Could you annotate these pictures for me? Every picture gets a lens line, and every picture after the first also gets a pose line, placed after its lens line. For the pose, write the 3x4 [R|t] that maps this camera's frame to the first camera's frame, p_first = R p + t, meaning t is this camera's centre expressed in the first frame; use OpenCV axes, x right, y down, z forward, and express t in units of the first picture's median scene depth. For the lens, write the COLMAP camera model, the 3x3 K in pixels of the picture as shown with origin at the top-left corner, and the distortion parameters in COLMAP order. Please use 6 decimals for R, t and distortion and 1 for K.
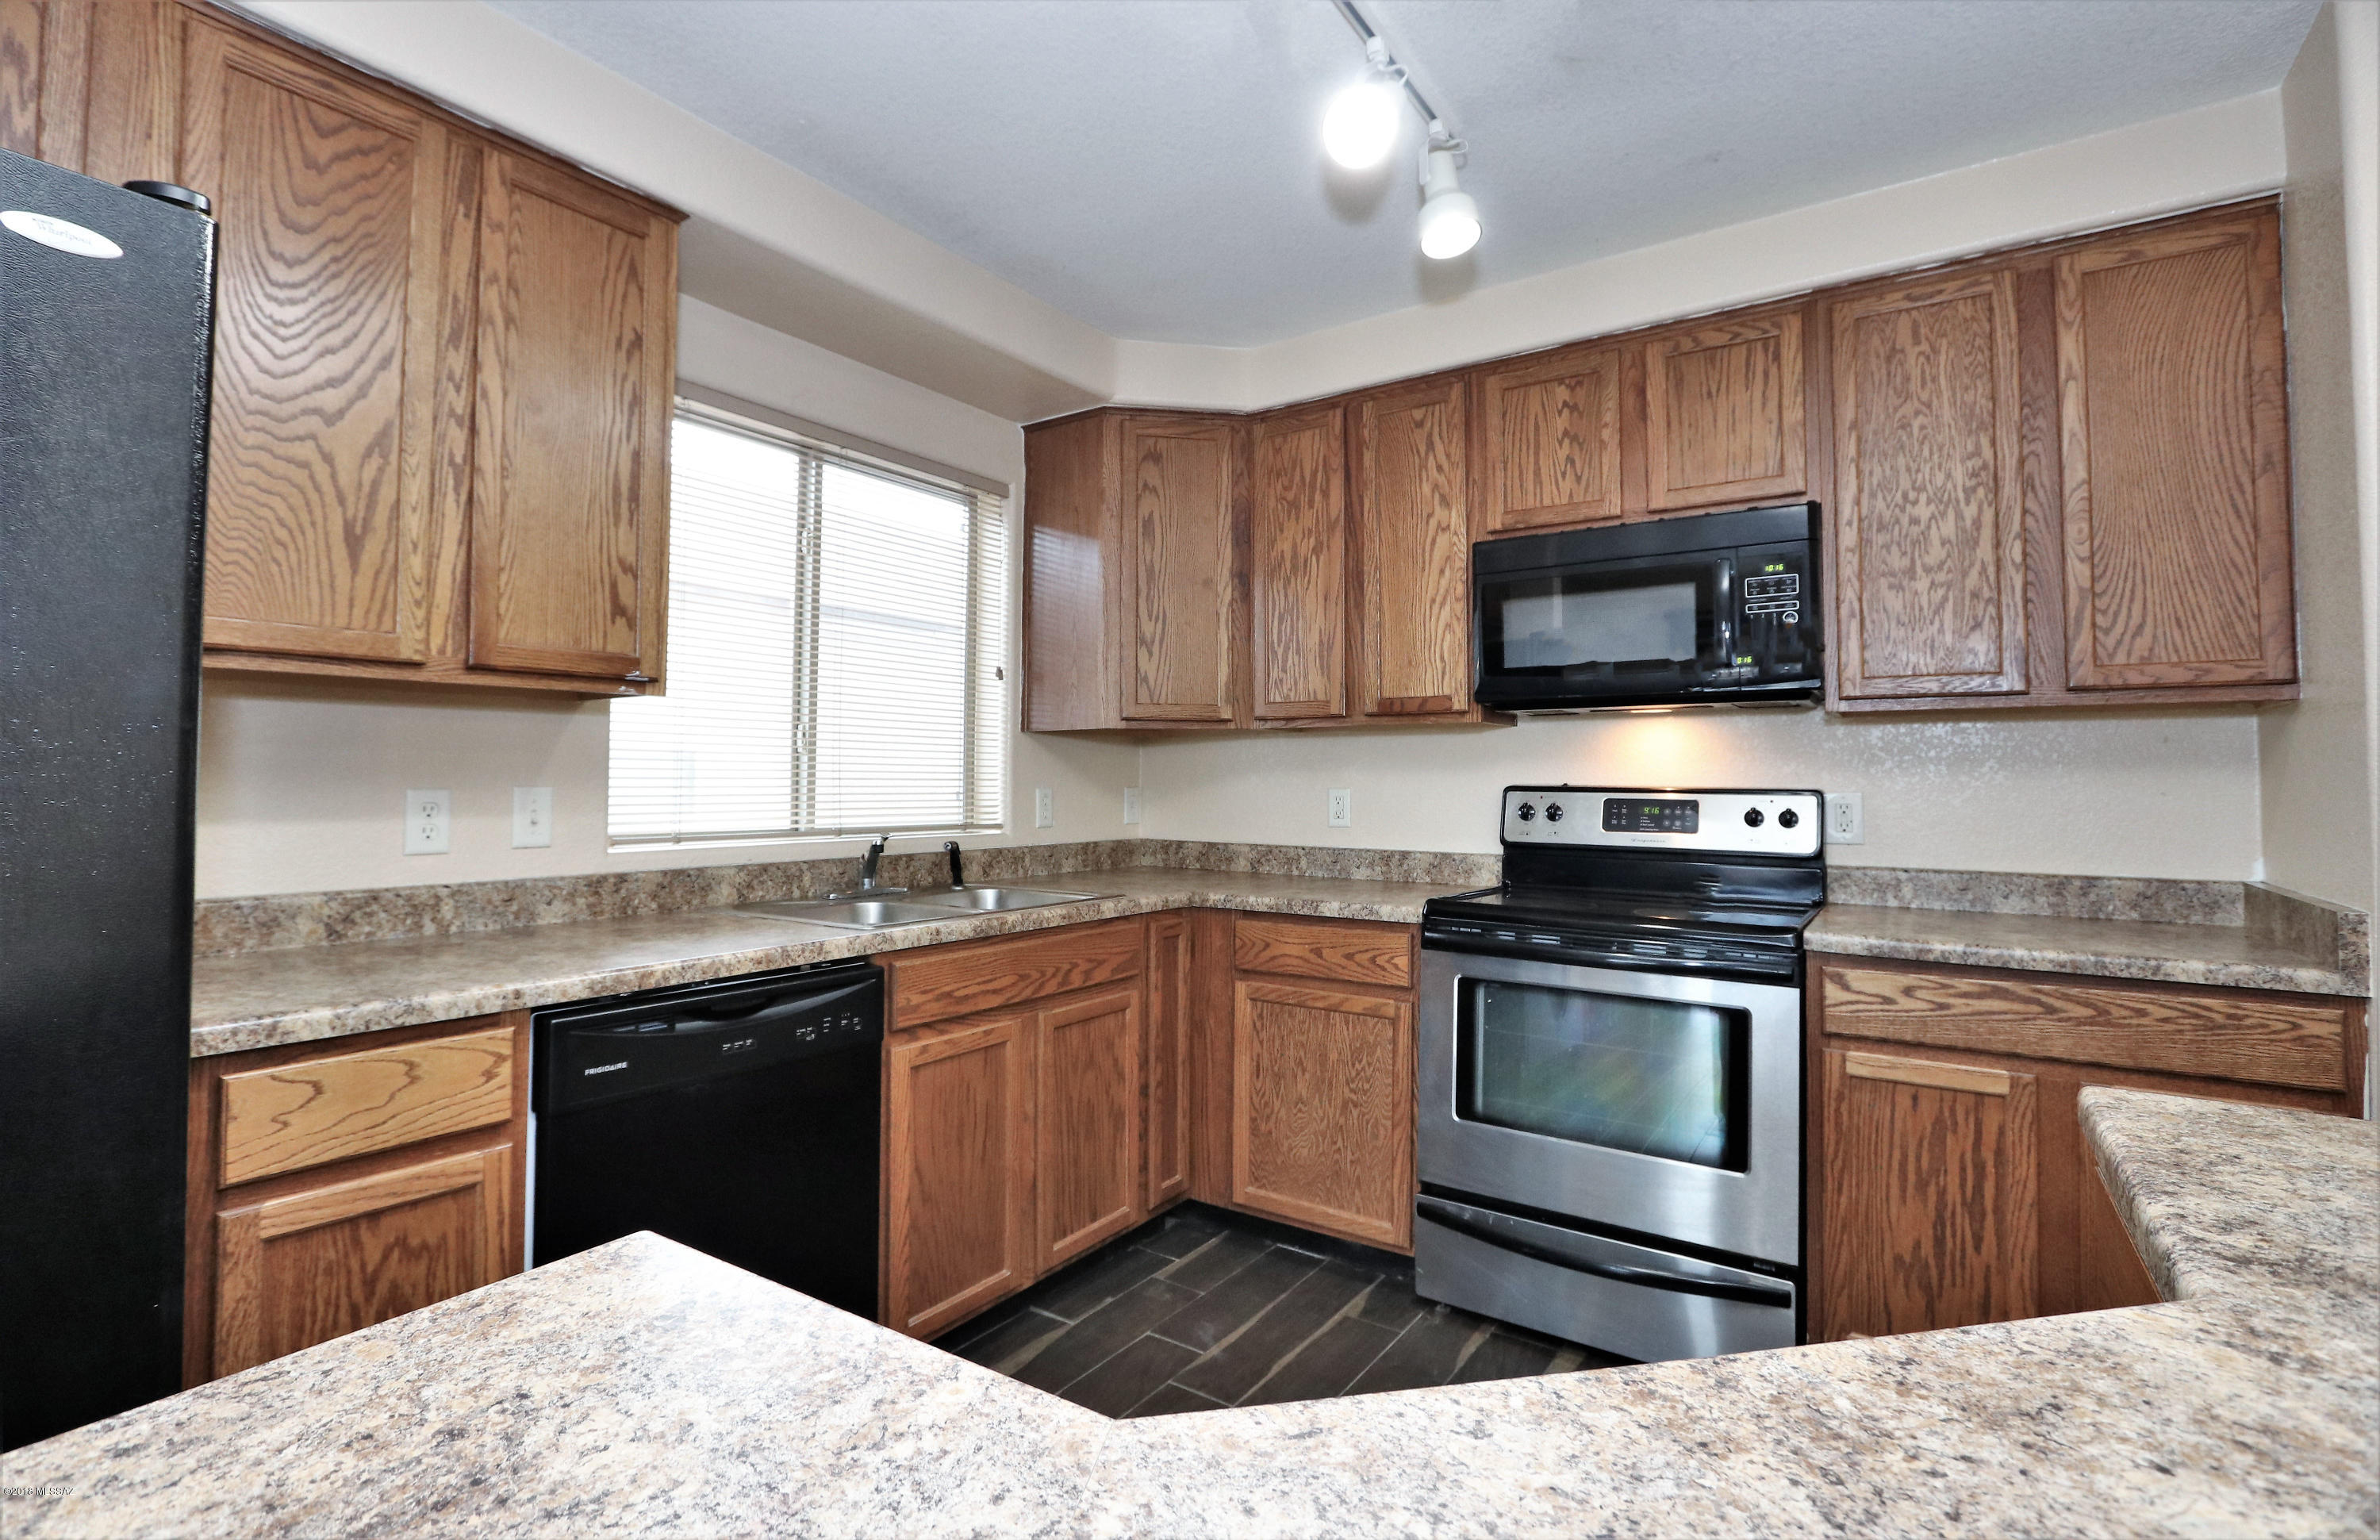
lens RADIAL K [[1114.9, 0, 1178.9], [0, 1114.9, 749.6], [0, 0, 1]] dist [-0.023416, 0.001885]
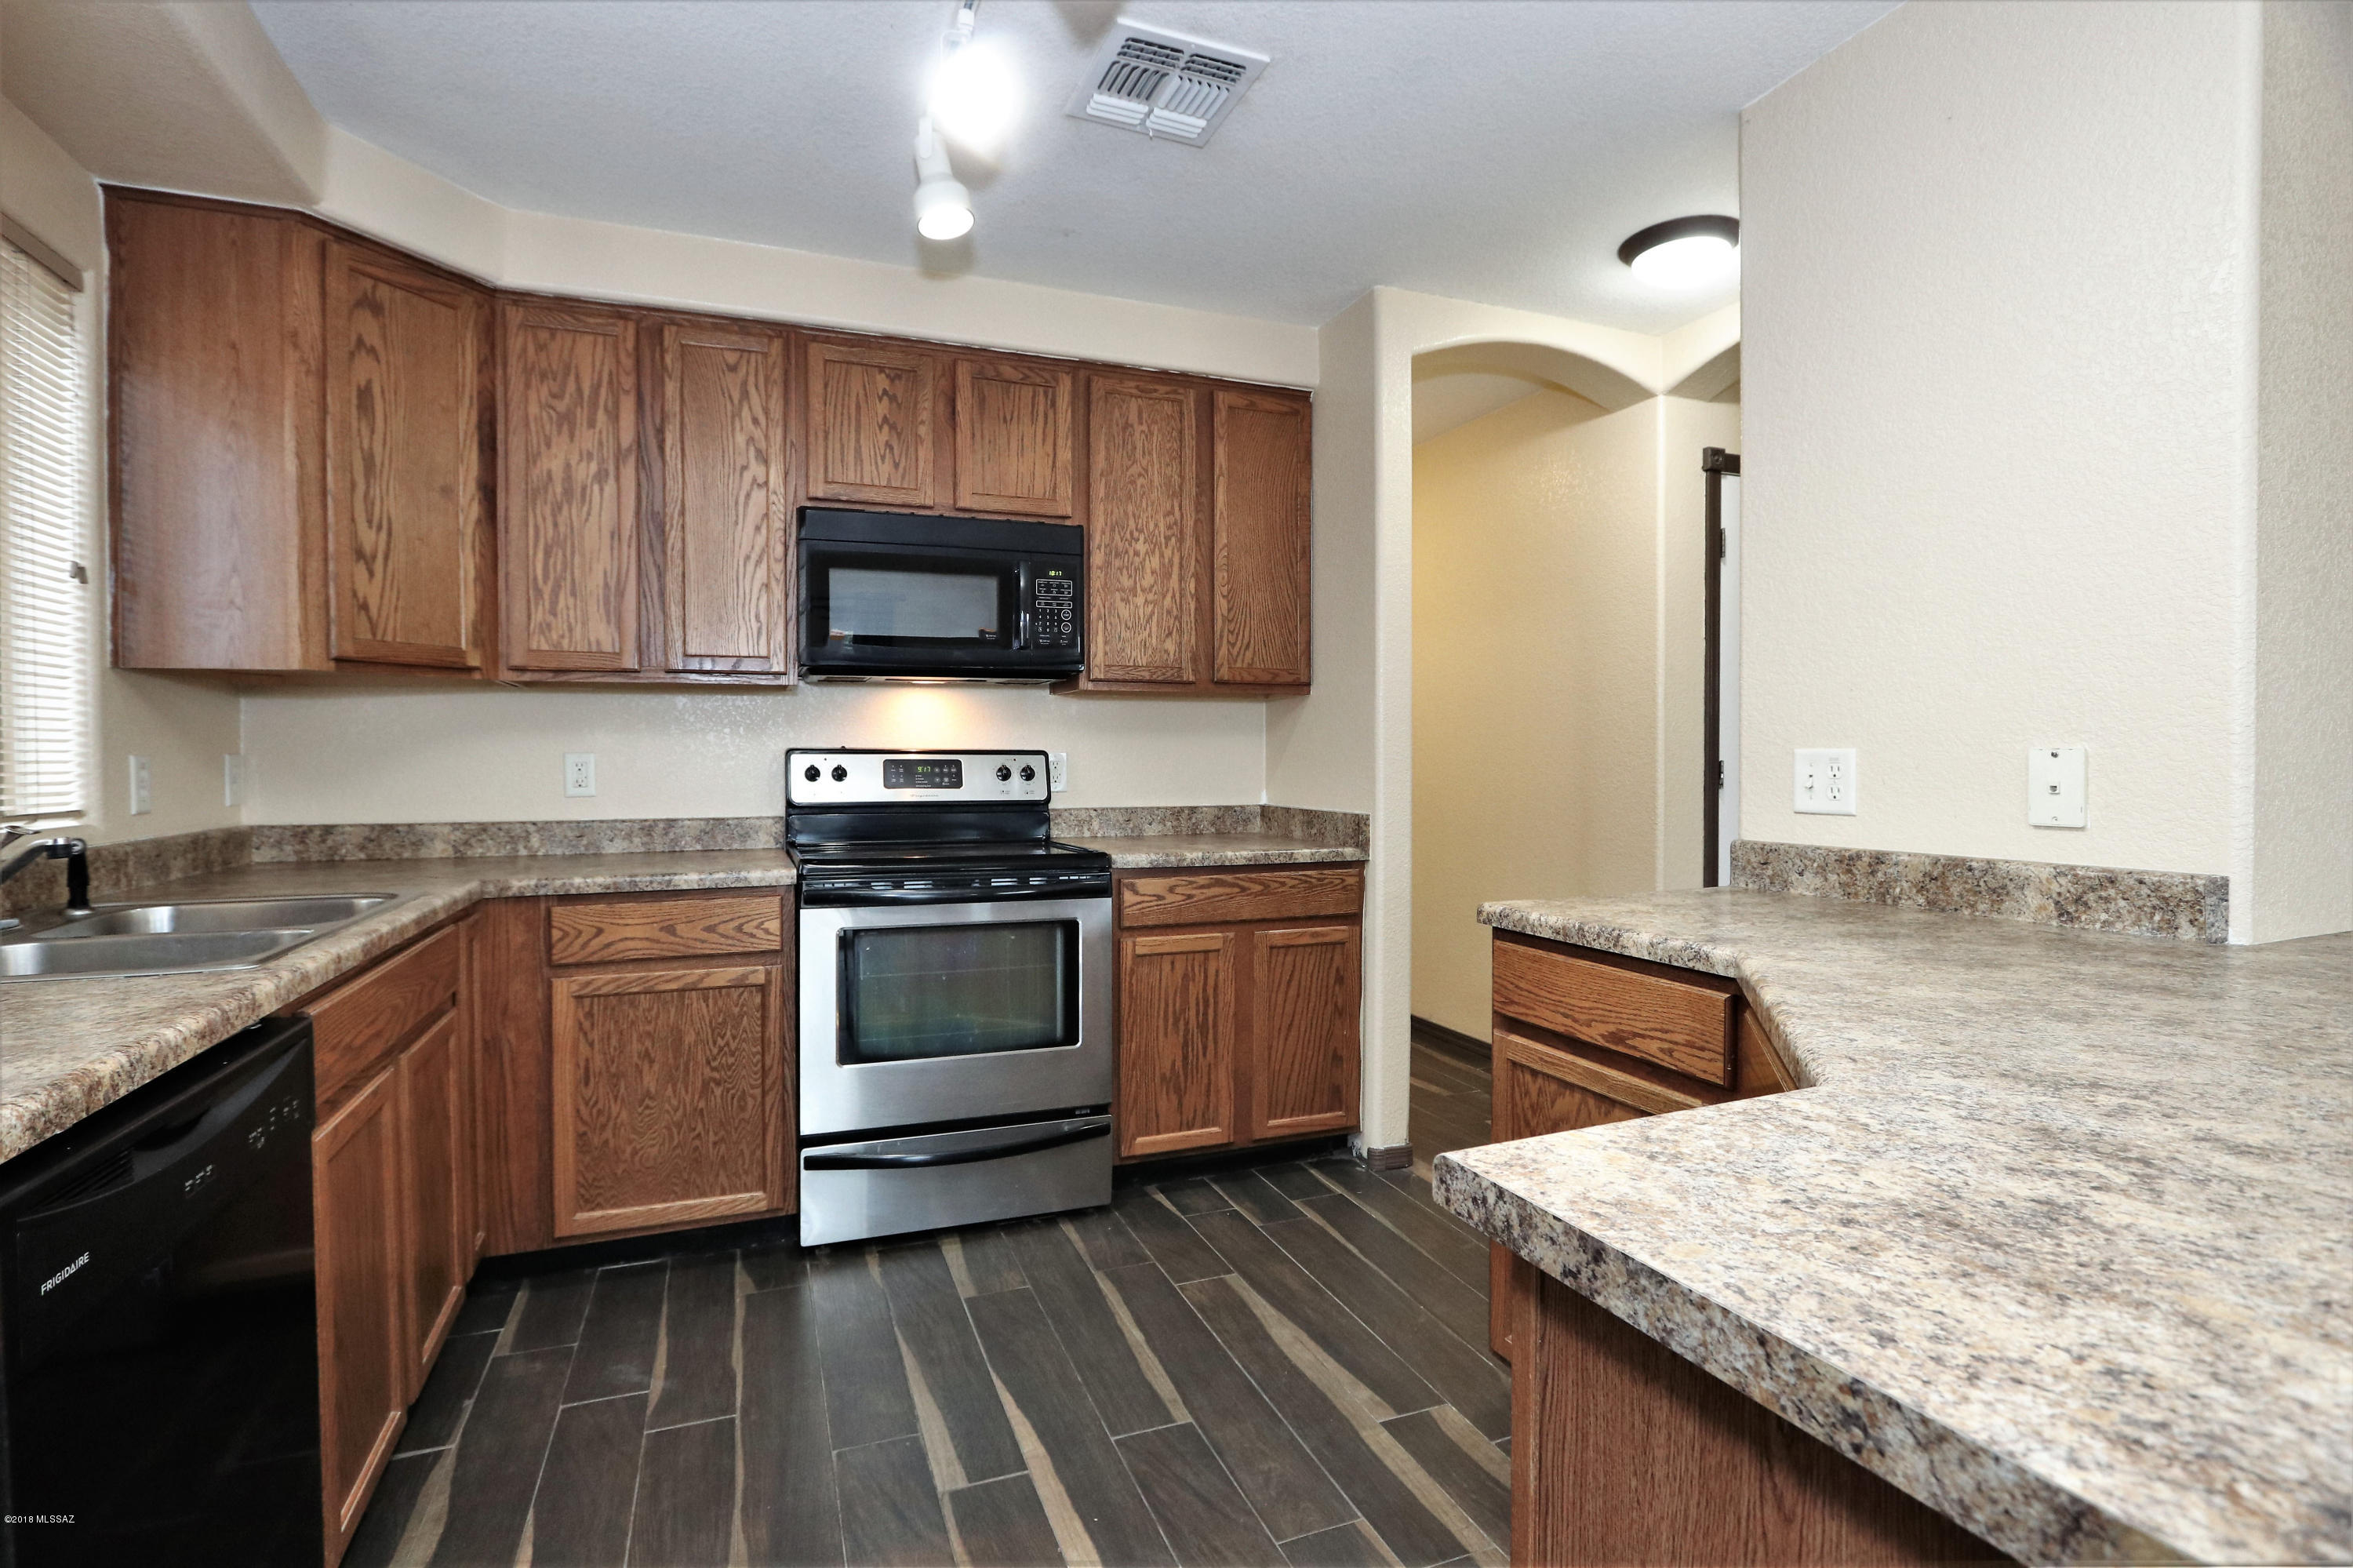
lens RADIAL K [[1075.9, 0, 1176.5], [0, 1075.9, 784.0], [0, 0, 1]] dist [-0.015680, 0.000681]
pose [[0.559324, -0.028969, 0.828443, -0.382801], [-0.018060, 0.998726, 0.047117, 0.014269], [-0.828753, -0.041315, 0.558088, 0.178136]]
